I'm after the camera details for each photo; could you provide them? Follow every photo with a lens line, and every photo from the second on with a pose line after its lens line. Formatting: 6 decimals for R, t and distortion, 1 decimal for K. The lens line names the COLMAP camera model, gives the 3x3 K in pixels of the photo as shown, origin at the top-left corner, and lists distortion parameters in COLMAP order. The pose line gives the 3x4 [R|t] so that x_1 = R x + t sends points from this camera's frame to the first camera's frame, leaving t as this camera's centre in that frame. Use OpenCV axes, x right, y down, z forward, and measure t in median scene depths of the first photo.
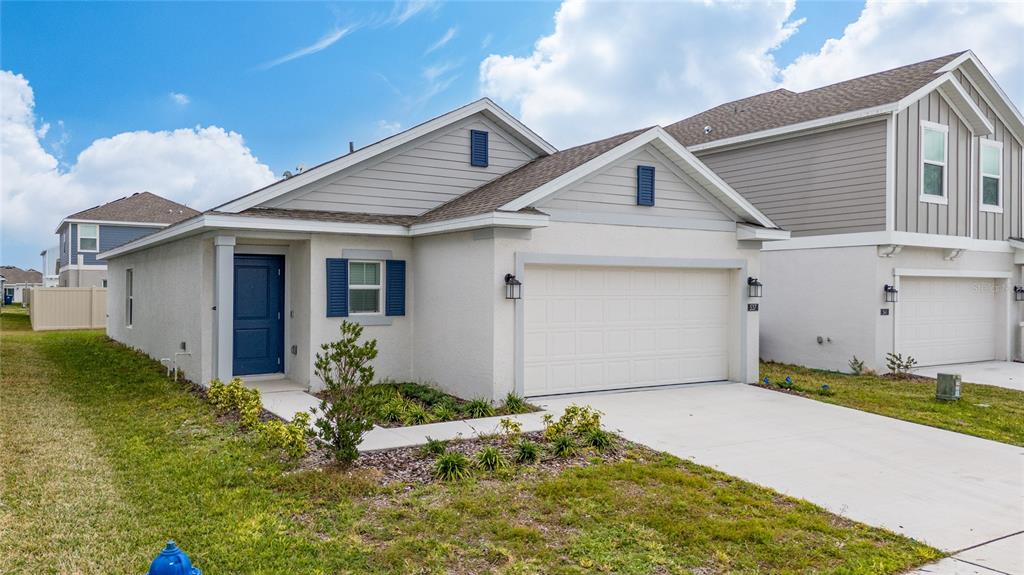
lens RADIAL K [[754.1, 0, 512.0], [0, 754.1, 287.5], [0, 0, 1]] dist [0.059383, -0.057702]
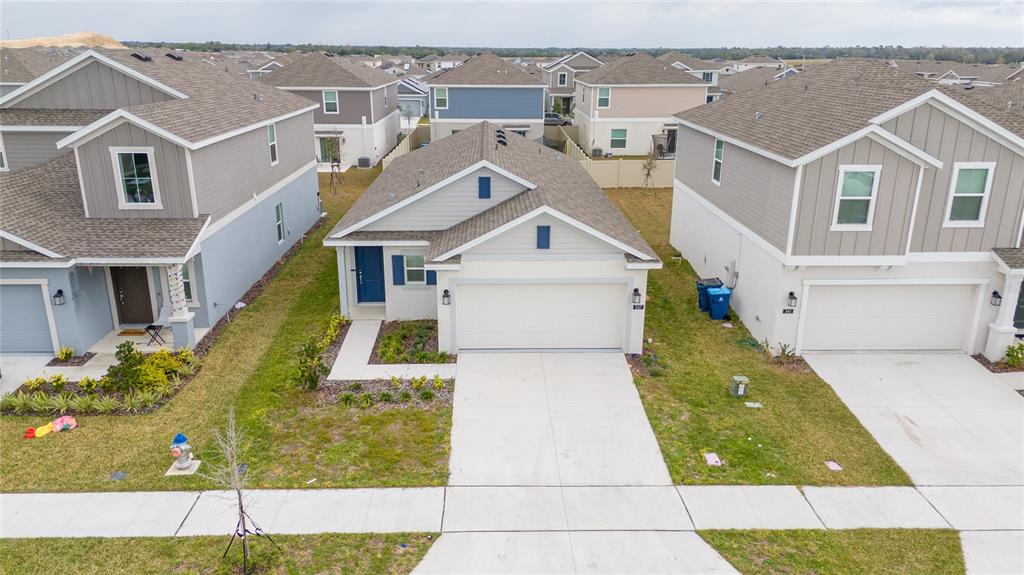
lens RADIAL K [[754.1, 0, 512.0], [0, 754.1, 287.5], [0, 0, 1]] dist [0.059383, -0.057702]
pose [[0.853517, 0.156711, -0.496942, 0.859083], [0.000402, 0.953505, 0.301378, -0.473594], [0.521065, -0.257431, 0.813769, -0.354348]]
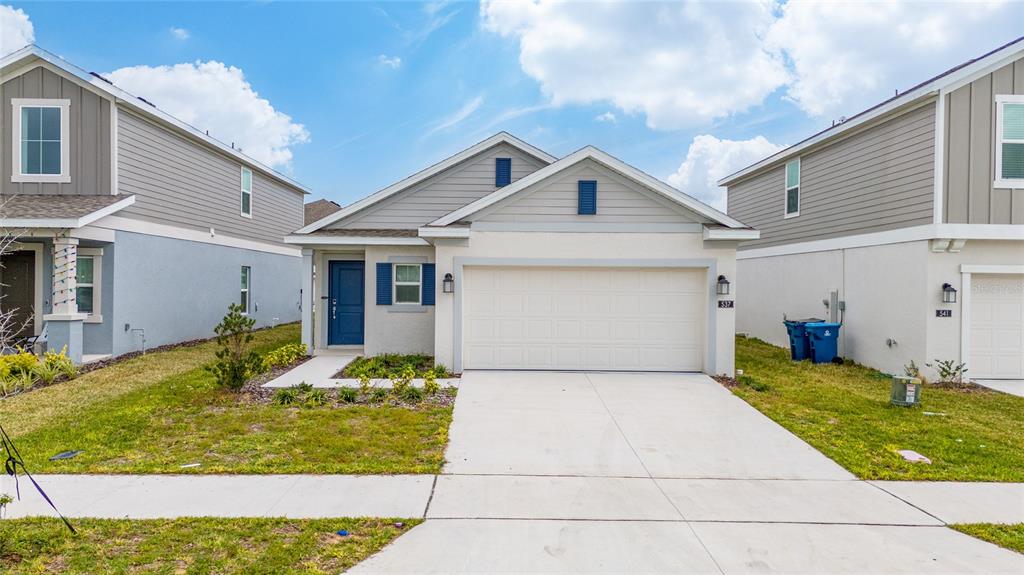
lens RADIAL K [[754.1, 0, 512.0], [0, 754.1, 287.5], [0, 0, 1]] dist [0.059383, -0.057702]
pose [[0.849689, 0.005264, -0.527258, 0.628560], [-0.004865, 0.999986, 0.002143, 0.002300], [0.527262, 0.000744, 0.849702, -0.044983]]
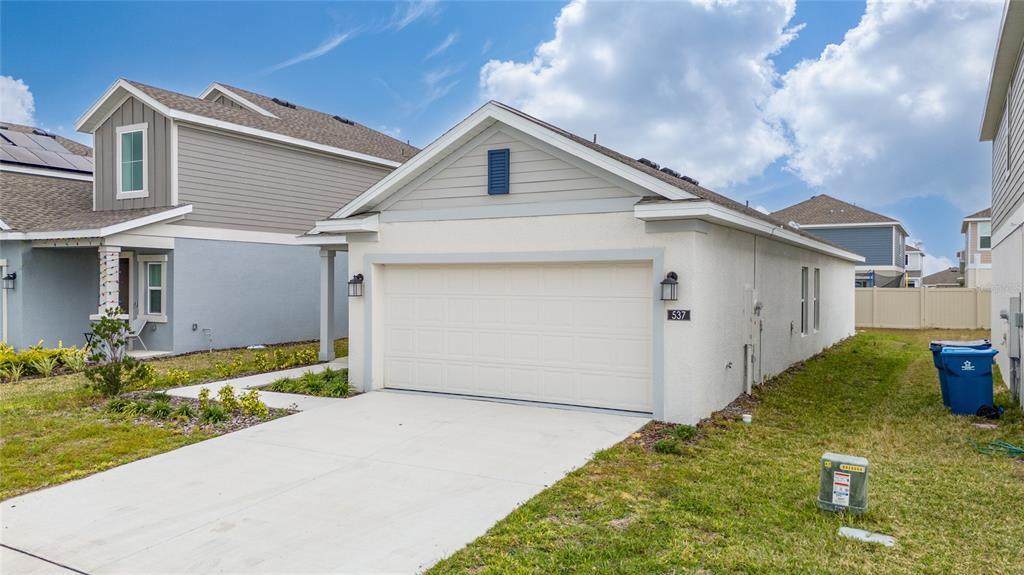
lens RADIAL K [[754.1, 0, 512.0], [0, 754.1, 287.5], [0, 0, 1]] dist [0.059383, -0.057702]
pose [[0.454747, 0.002017, -0.890618, 0.882589], [-0.001528, 0.999998, 0.001484, -0.000065], [0.890619, 0.000686, 0.454749, 0.555932]]
